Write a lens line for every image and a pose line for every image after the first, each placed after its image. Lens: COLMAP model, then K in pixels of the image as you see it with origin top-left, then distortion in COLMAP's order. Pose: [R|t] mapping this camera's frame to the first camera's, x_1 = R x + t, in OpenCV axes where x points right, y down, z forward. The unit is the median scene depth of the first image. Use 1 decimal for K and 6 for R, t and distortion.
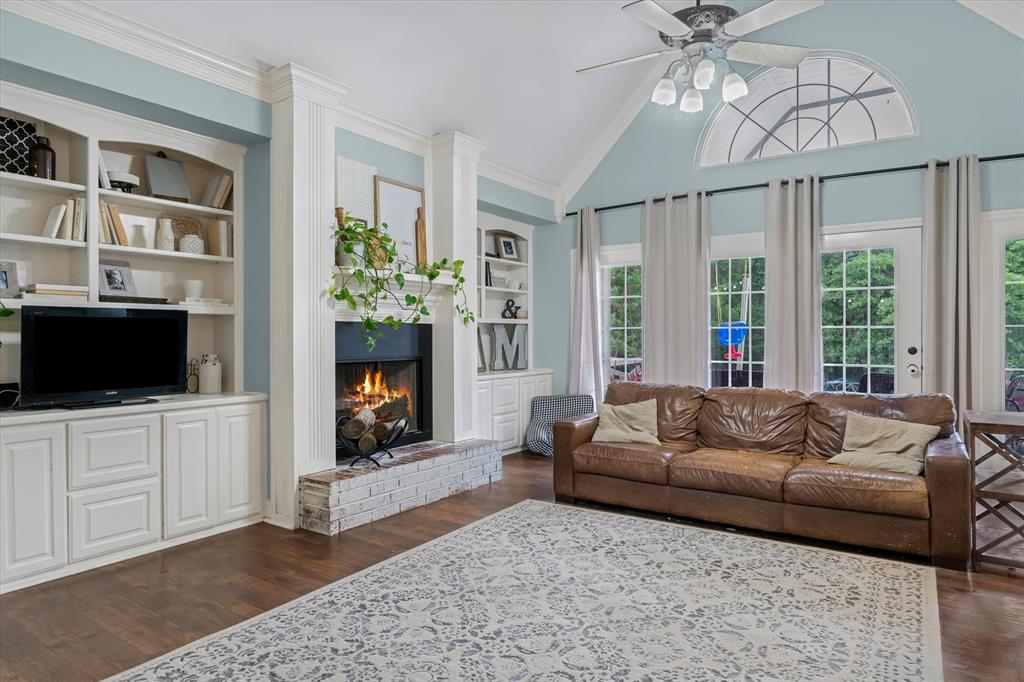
lens RADIAL K [[614.6, 0, 508.7], [0, 614.6, 334.8], [0, 0, 1]] dist [-0.002860, -0.001620]
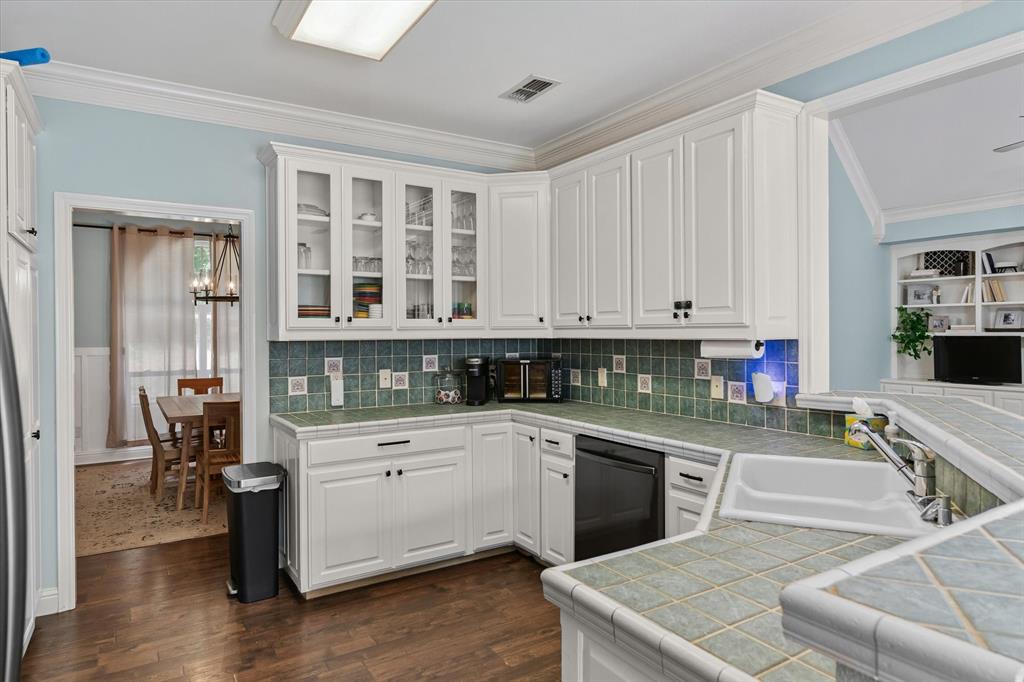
lens RADIAL K [[614.6, 0, 508.7], [0, 614.6, 334.8], [0, 0, 1]] dist [-0.002860, -0.001620]
pose [[-0.403111, -0.000128, -0.915151, 1.764270], [-0.006398, 0.999976, 0.002679, -0.040913], [0.915129, 0.006935, -0.403102, 0.402721]]
